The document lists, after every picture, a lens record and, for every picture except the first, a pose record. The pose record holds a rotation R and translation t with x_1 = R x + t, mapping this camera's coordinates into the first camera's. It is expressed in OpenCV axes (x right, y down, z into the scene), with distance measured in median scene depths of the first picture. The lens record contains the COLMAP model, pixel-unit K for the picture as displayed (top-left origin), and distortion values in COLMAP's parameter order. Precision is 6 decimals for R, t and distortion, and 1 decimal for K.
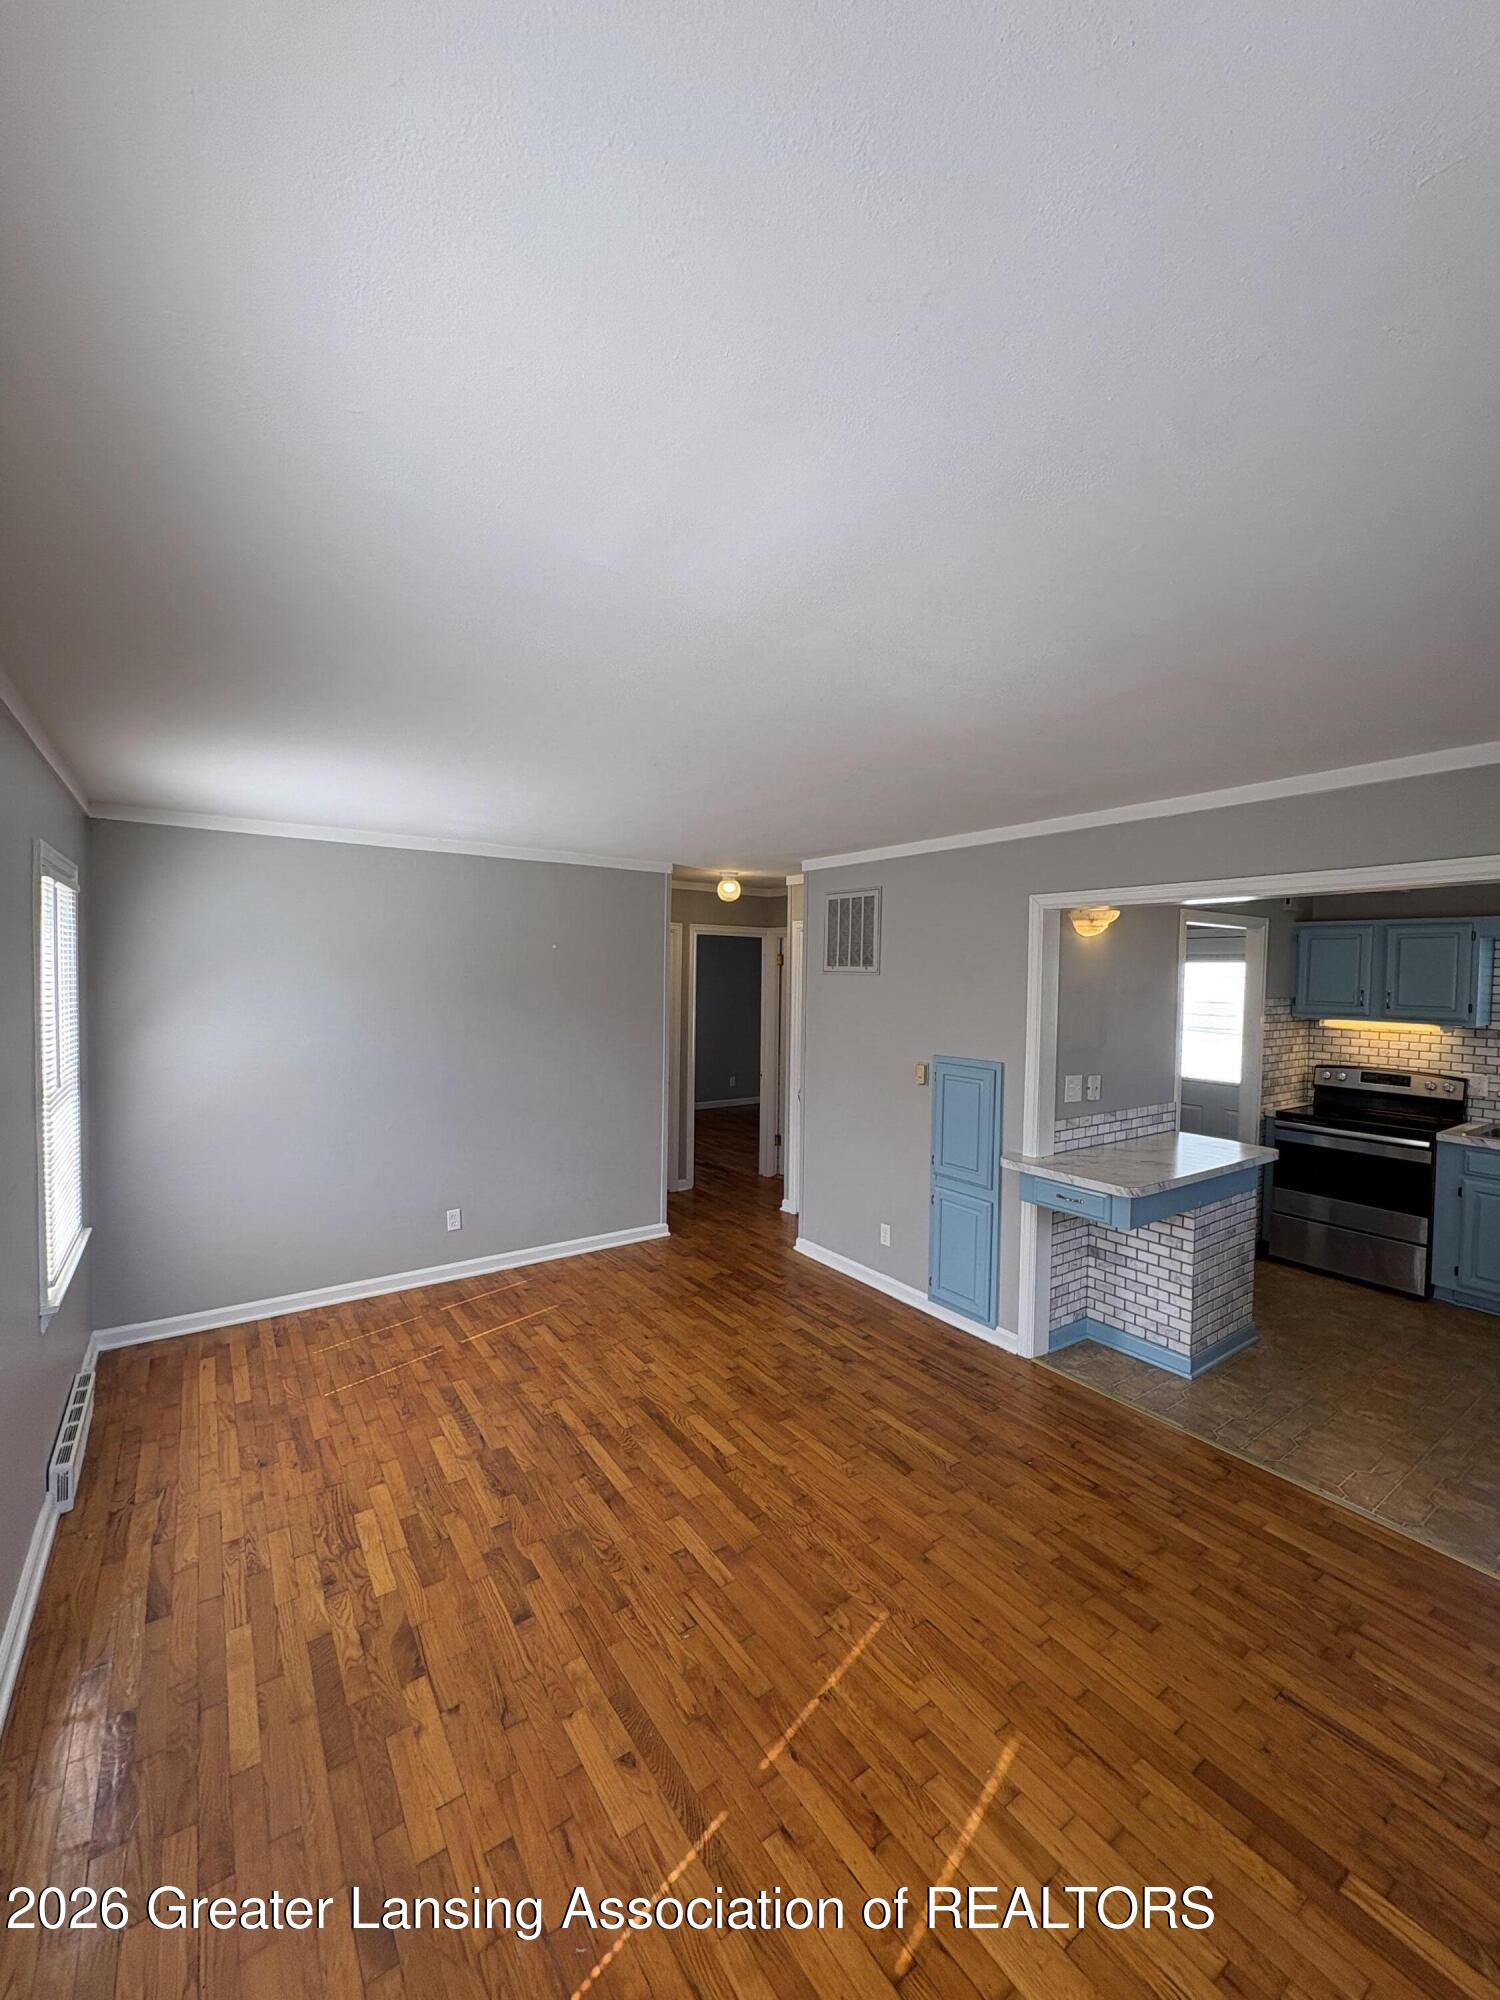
lens RADIAL K [[791.7, 0, 751.6], [0, 791.7, 1001.9], [0, 0, 1]] dist [-0.001237, 0.000095]
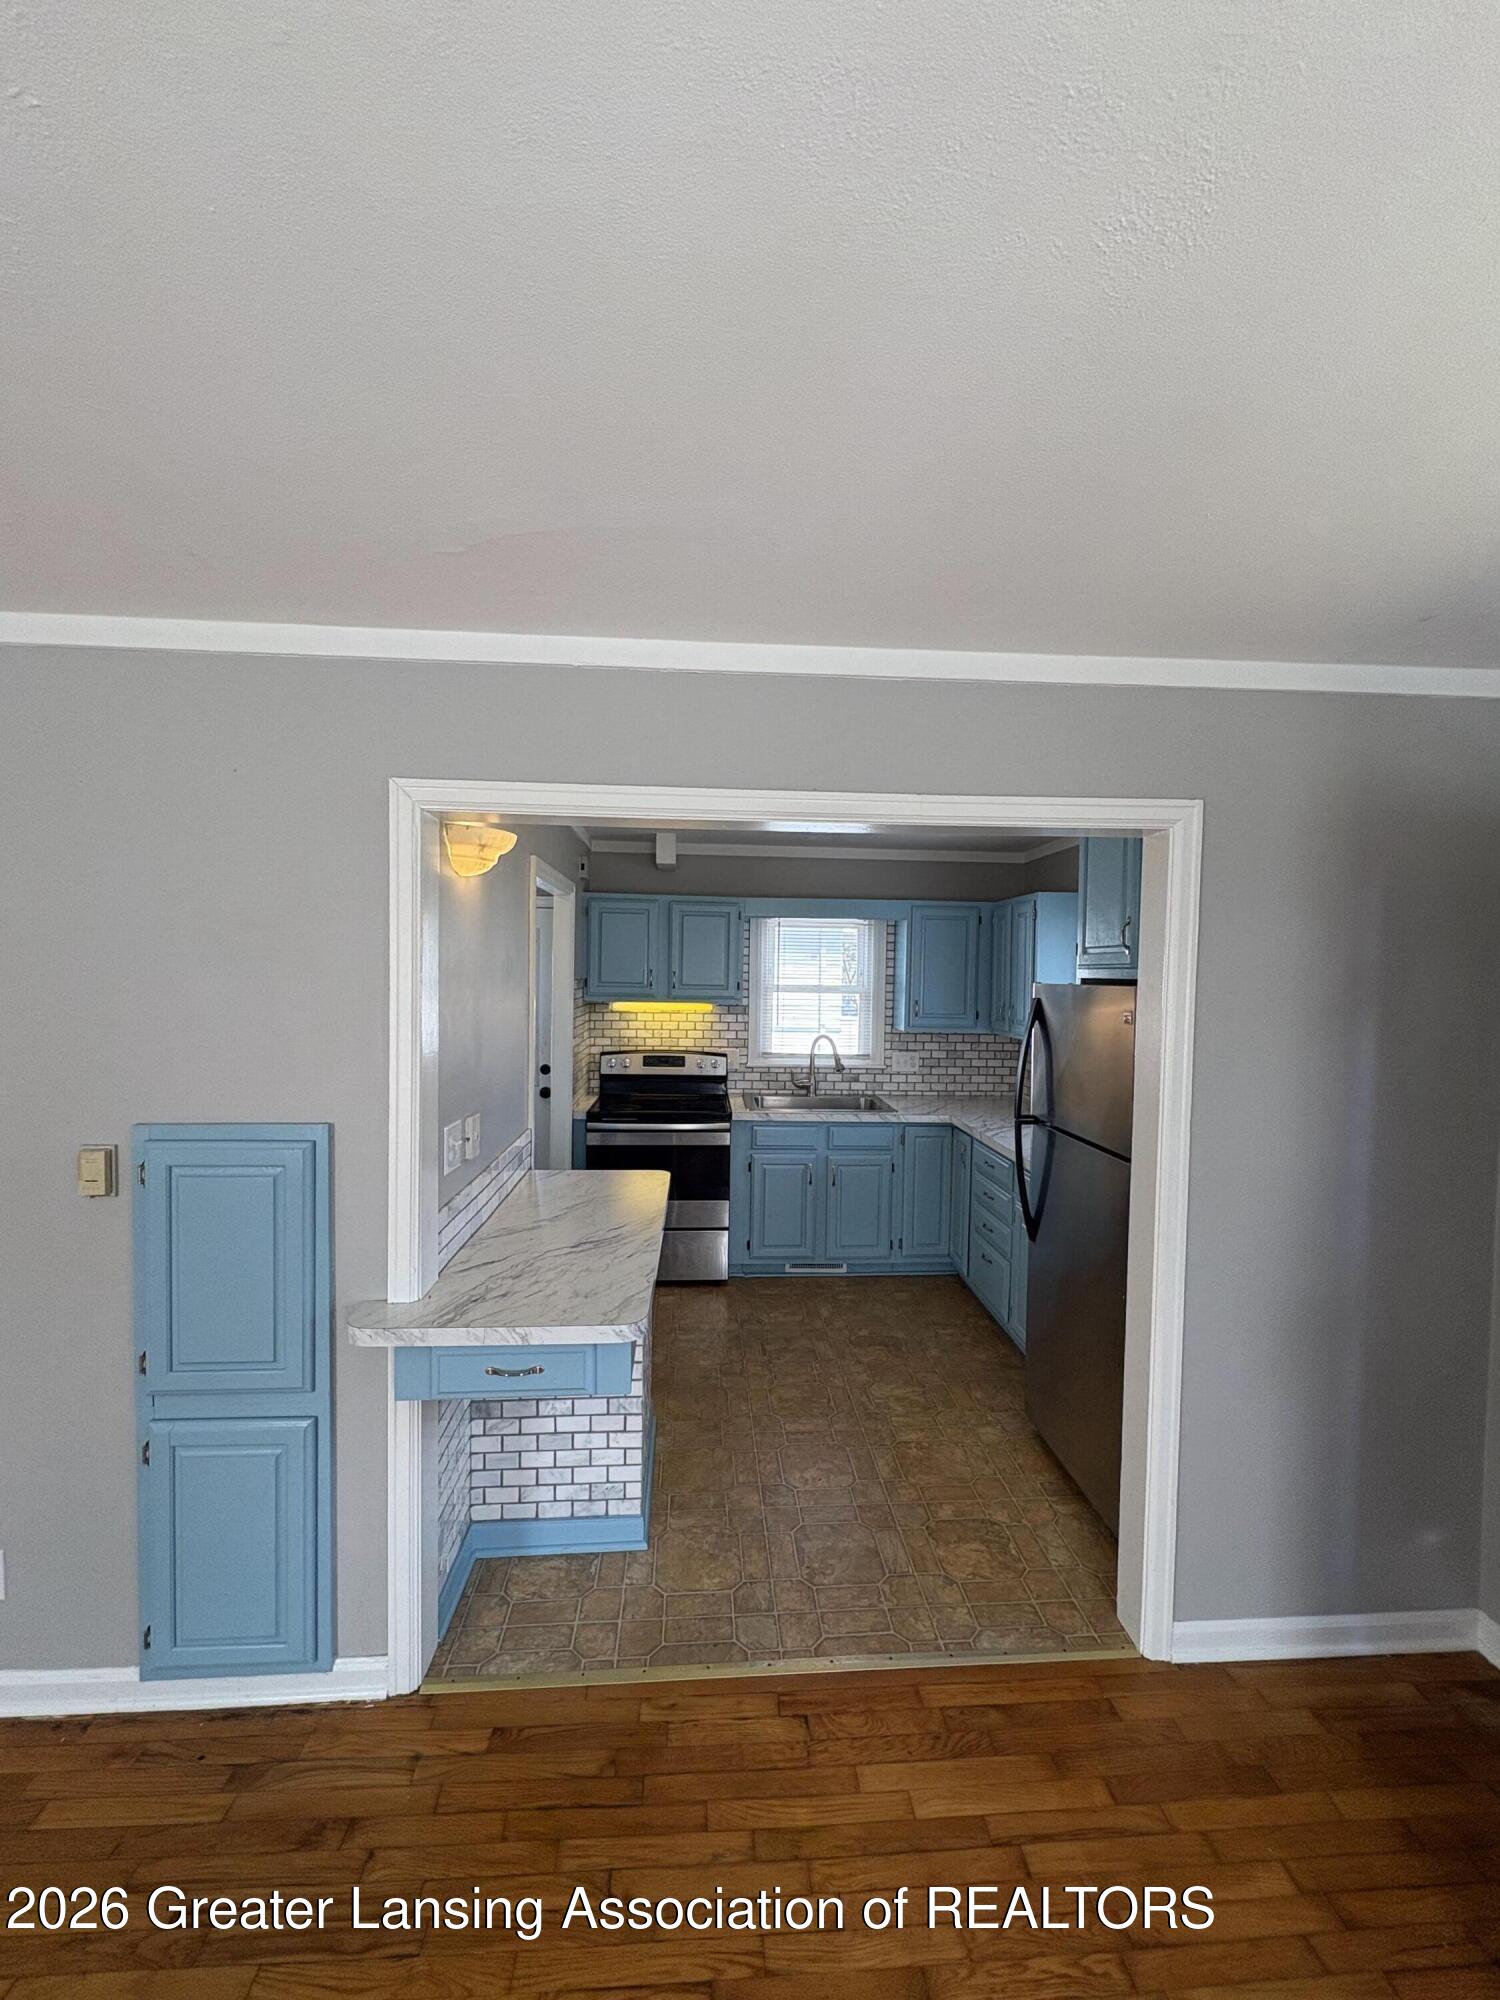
lens RADIAL K [[791.7, 0, 753.3], [0, 791.7, 1000.5], [0, 0, 1]] dist [-0.001237, 0.000095]
pose [[0.517933, -0.038306, 0.854563, 0.041962], [0.022199, 0.999262, 0.031337, -0.005859], [-0.855133, 0.002740, 0.518402, 0.516571]]
